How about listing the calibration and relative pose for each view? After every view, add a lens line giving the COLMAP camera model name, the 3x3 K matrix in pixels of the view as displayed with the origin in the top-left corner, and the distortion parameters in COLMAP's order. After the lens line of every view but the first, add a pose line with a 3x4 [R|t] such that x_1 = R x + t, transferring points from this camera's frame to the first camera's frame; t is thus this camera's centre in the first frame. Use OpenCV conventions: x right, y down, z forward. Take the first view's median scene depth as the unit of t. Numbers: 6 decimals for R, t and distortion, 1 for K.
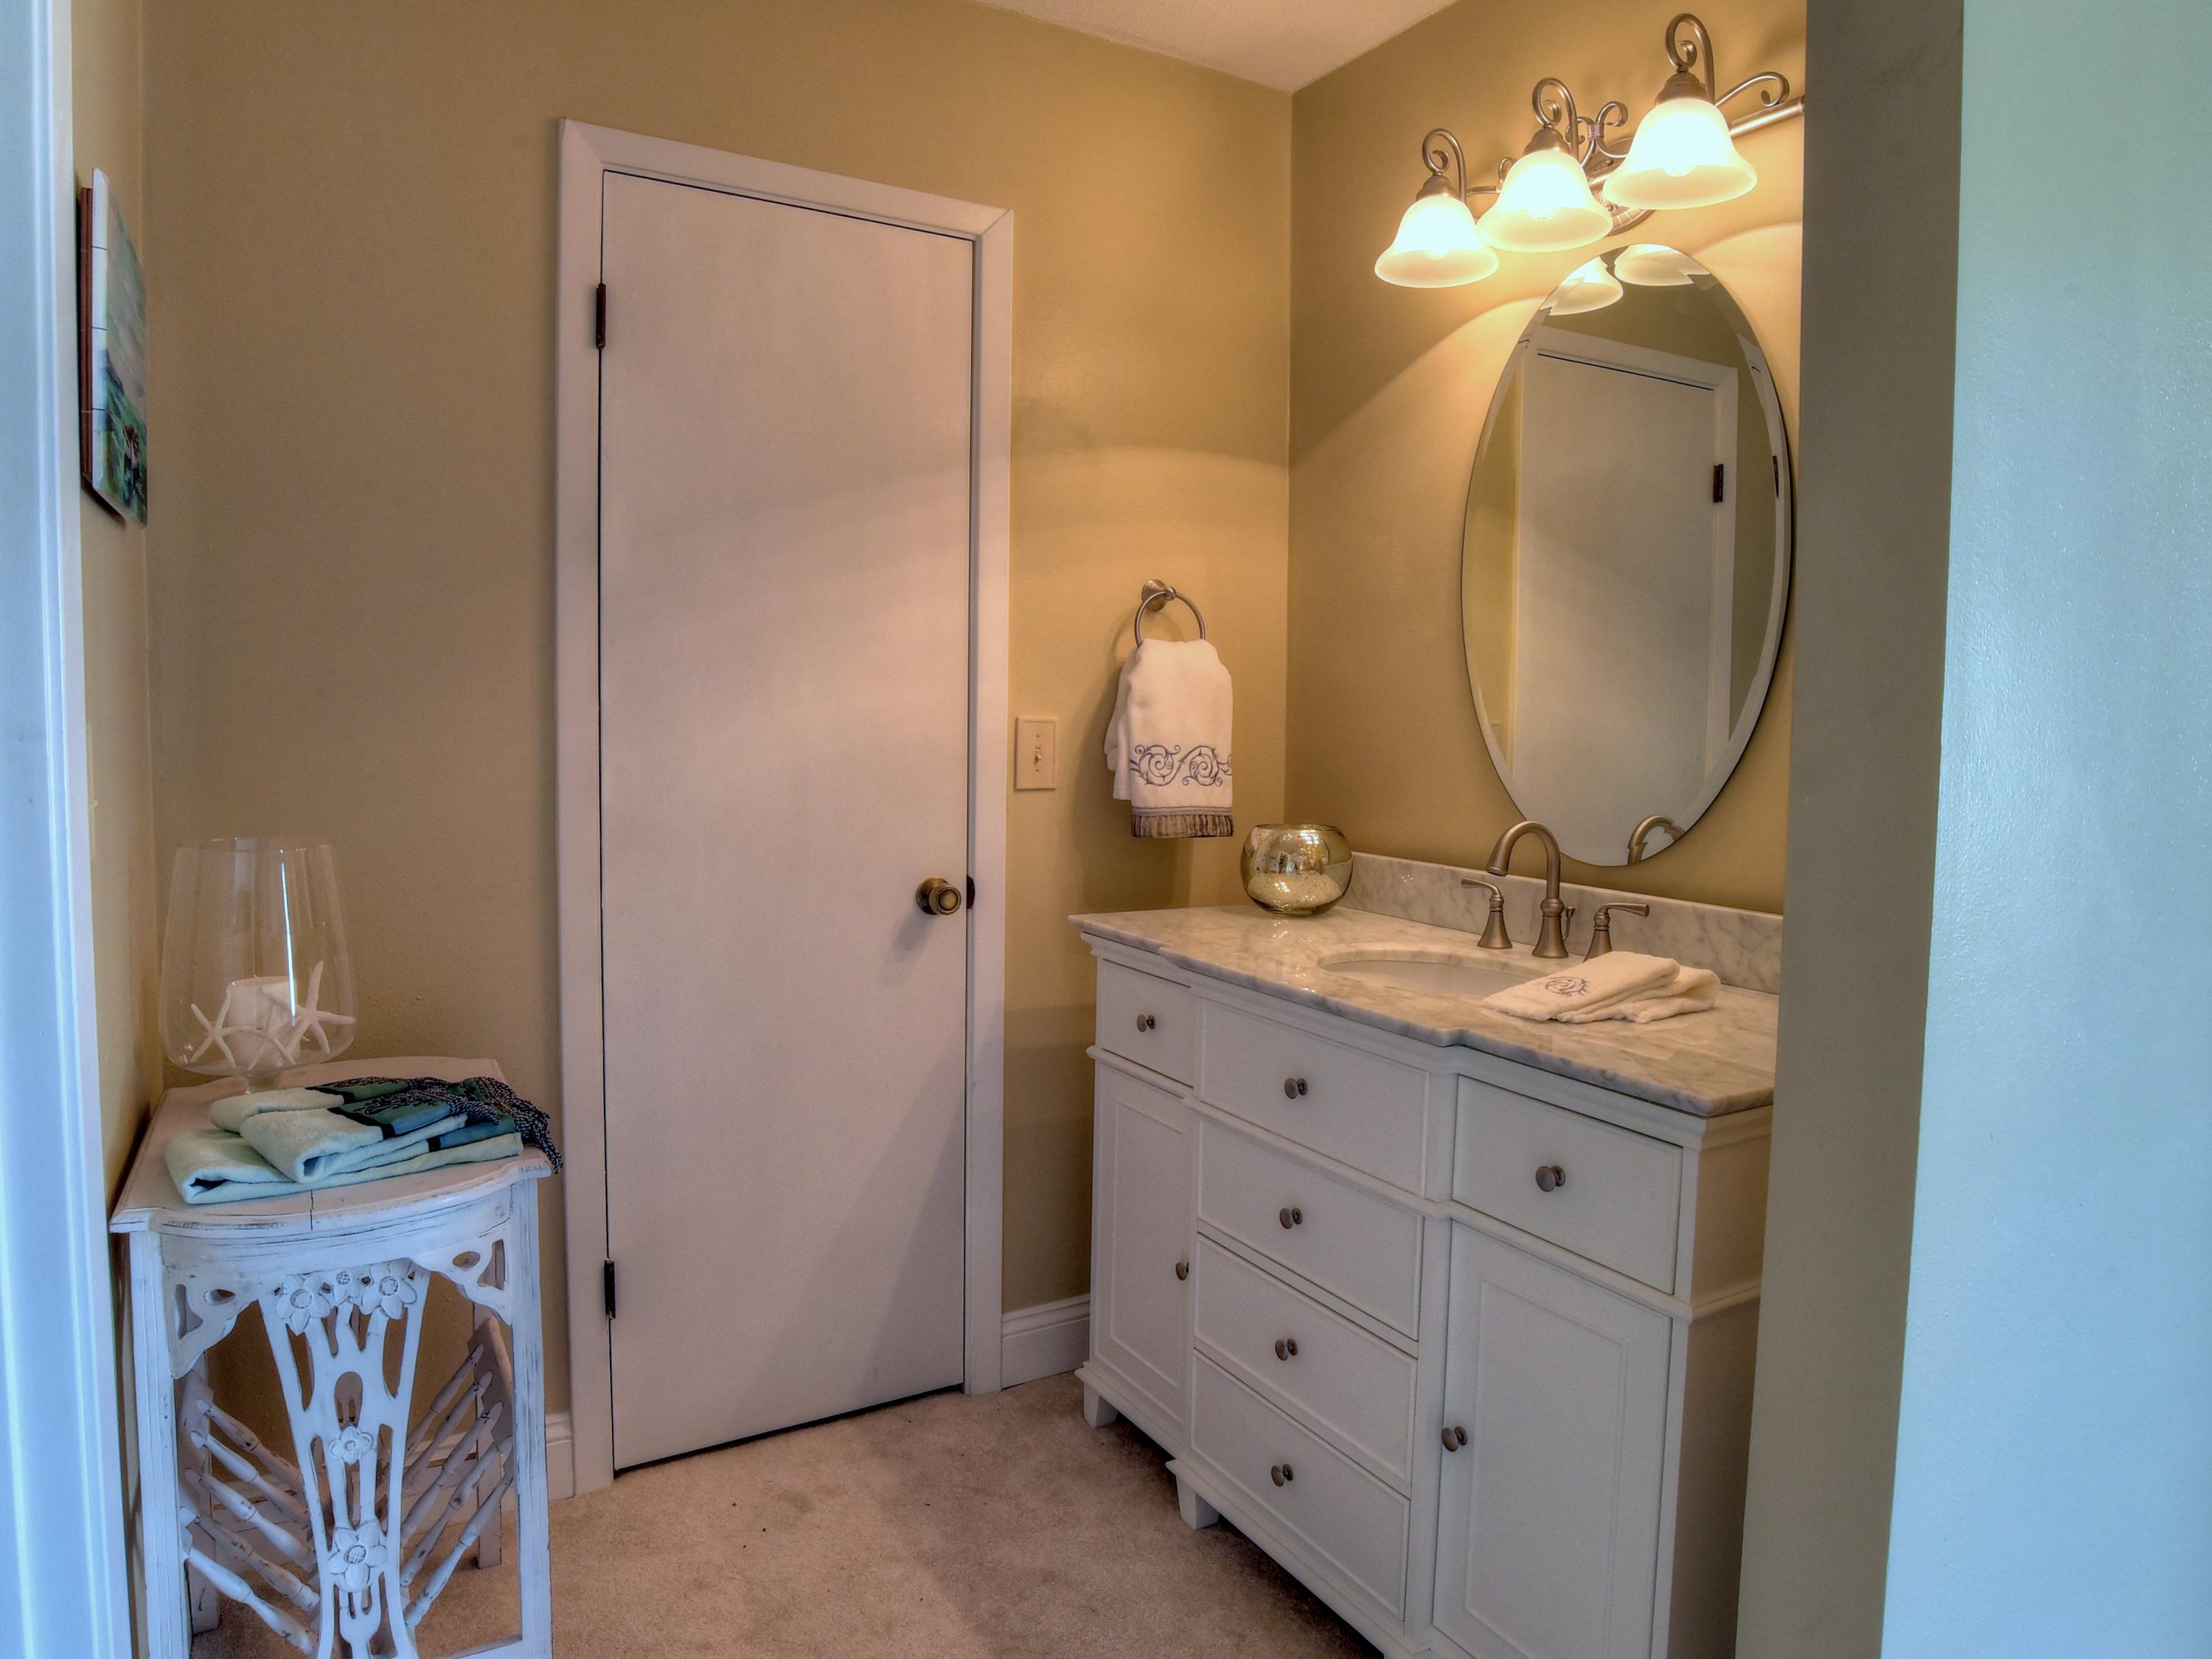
lens RADIAL K [[1422.3, 0, 1097.2], [0, 1422.3, 788.4], [0, 0, 1]] dist [-0.078913, 0.029569]
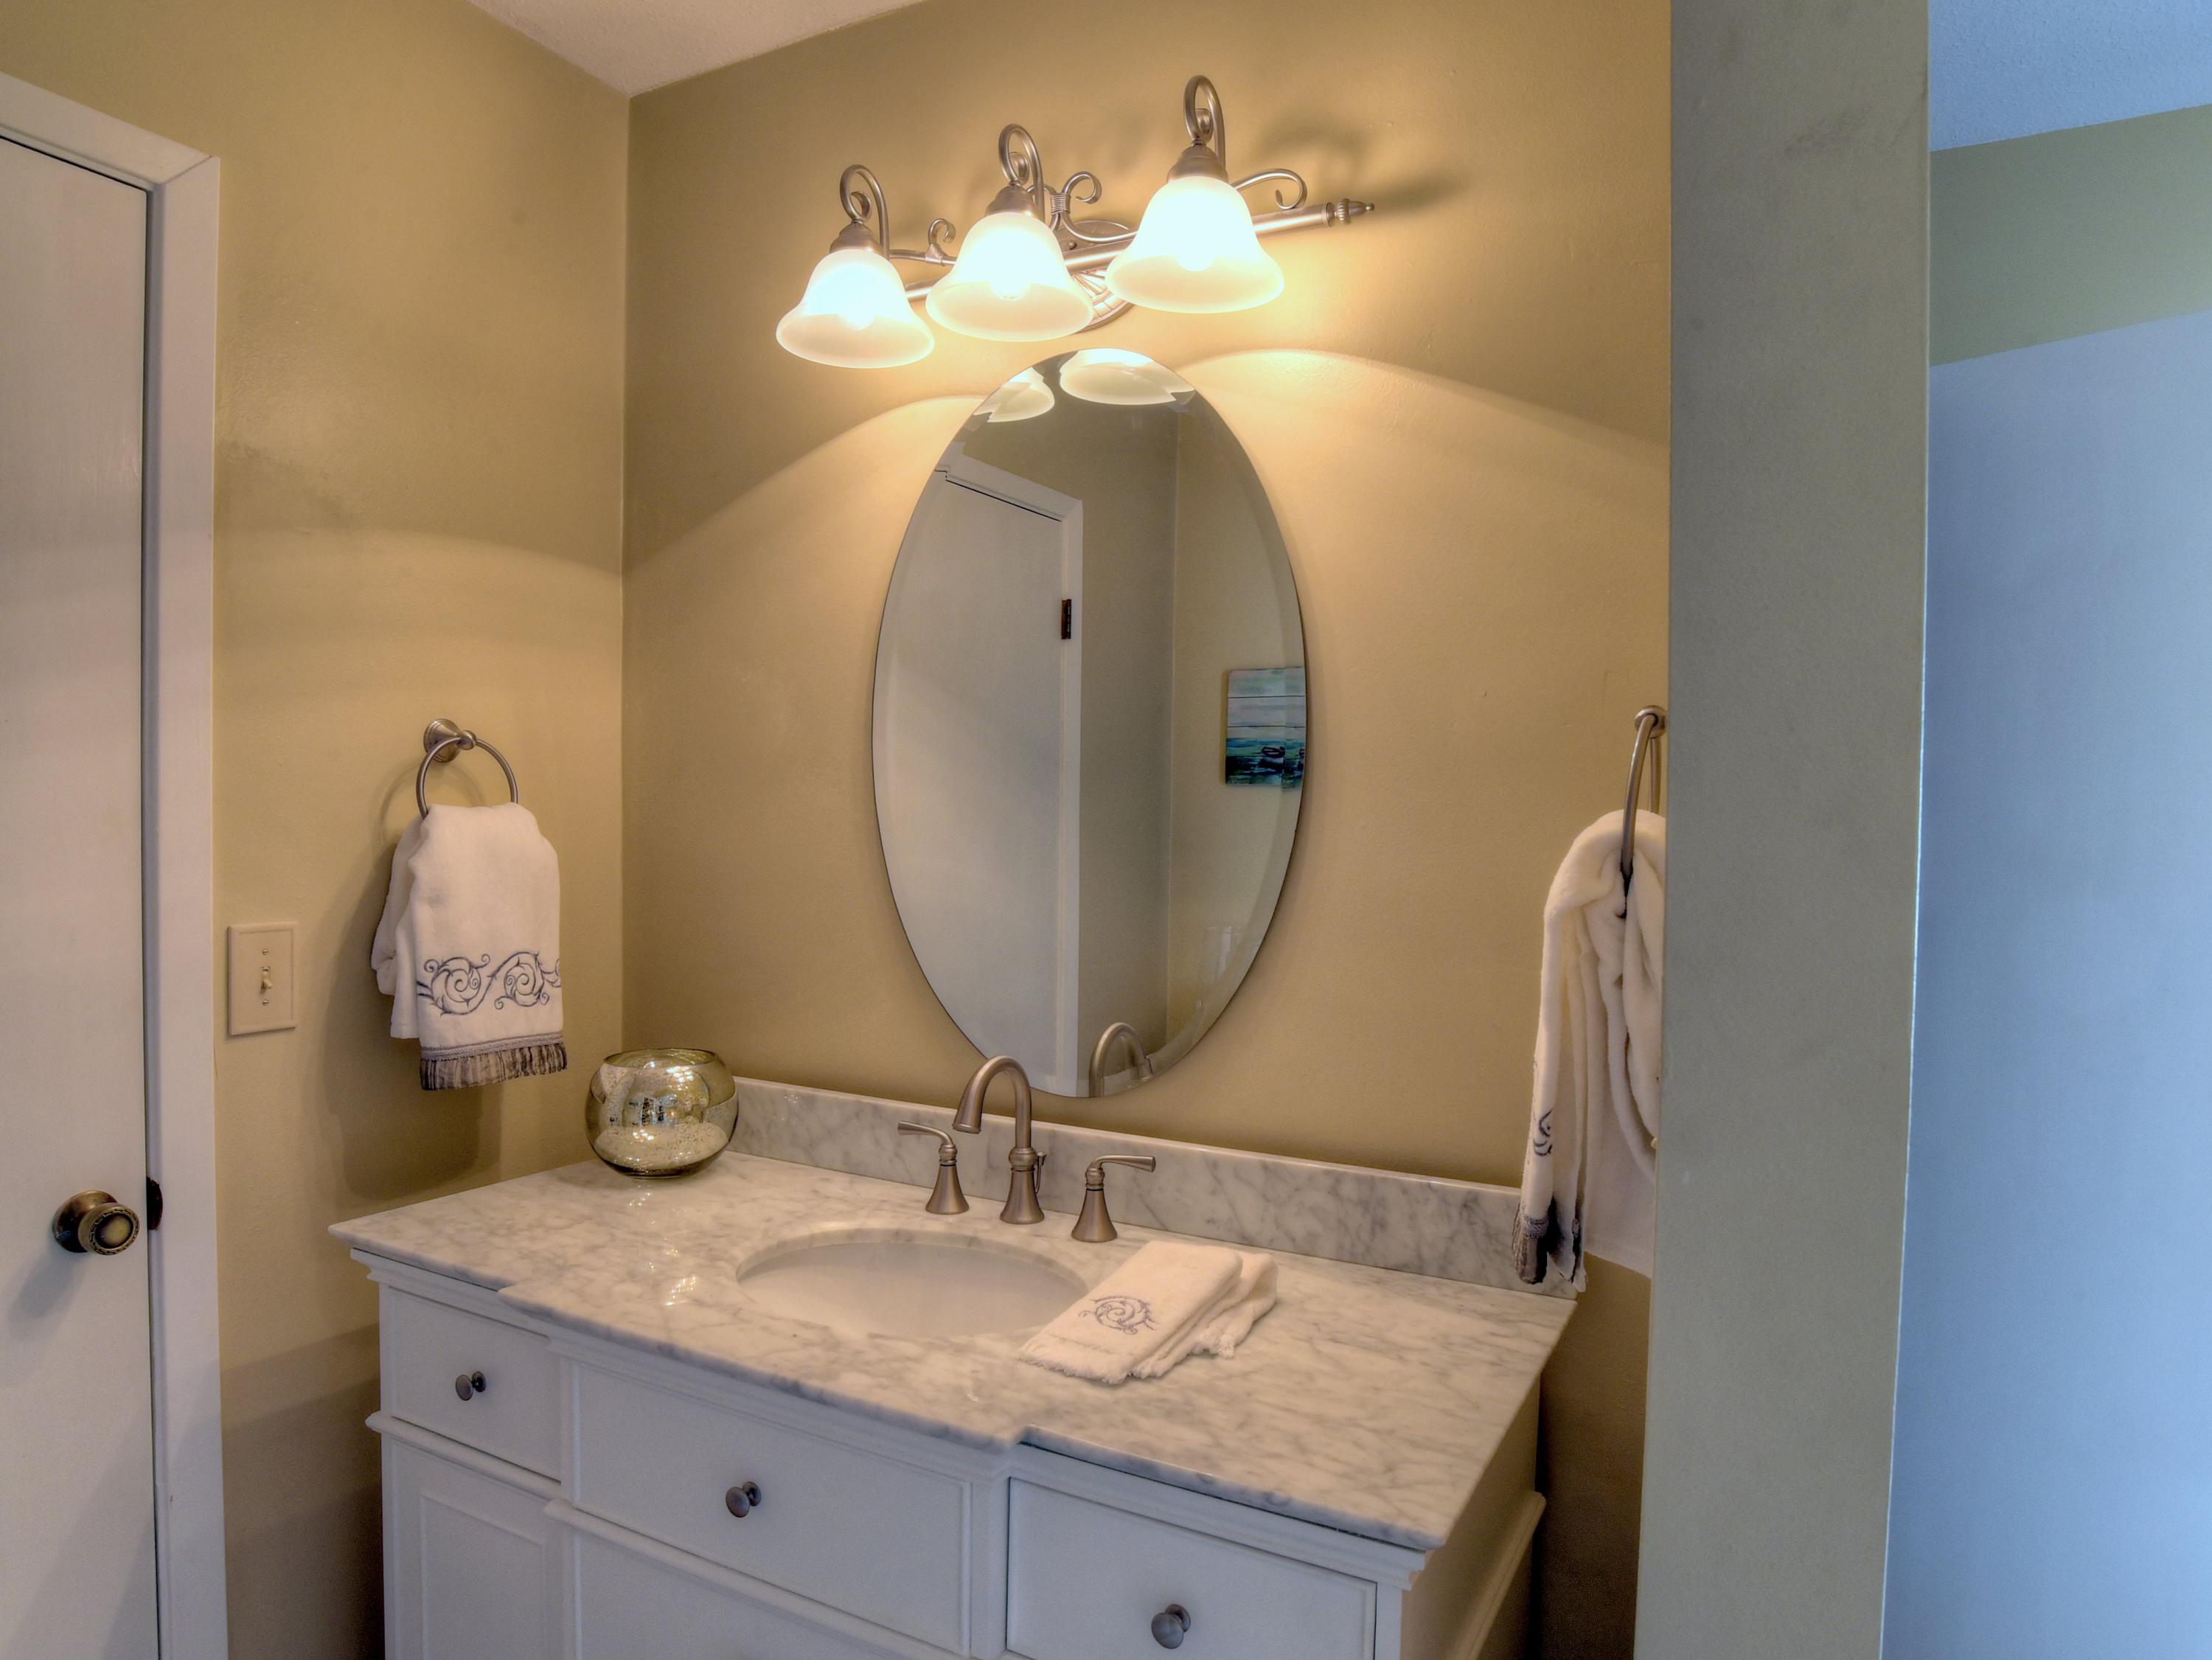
lens RADIAL K [[1388.5, 0, 1116.5], [0, 1388.5, 843.0], [0, 0, 1]] dist [-0.075738, 0.030403]
pose [[0.850471, -0.015735, 0.525786, -0.035797], [0.029076, 0.999431, -0.017122, -0.067455], [-0.525218, 0.029850, 0.850444, 0.253570]]
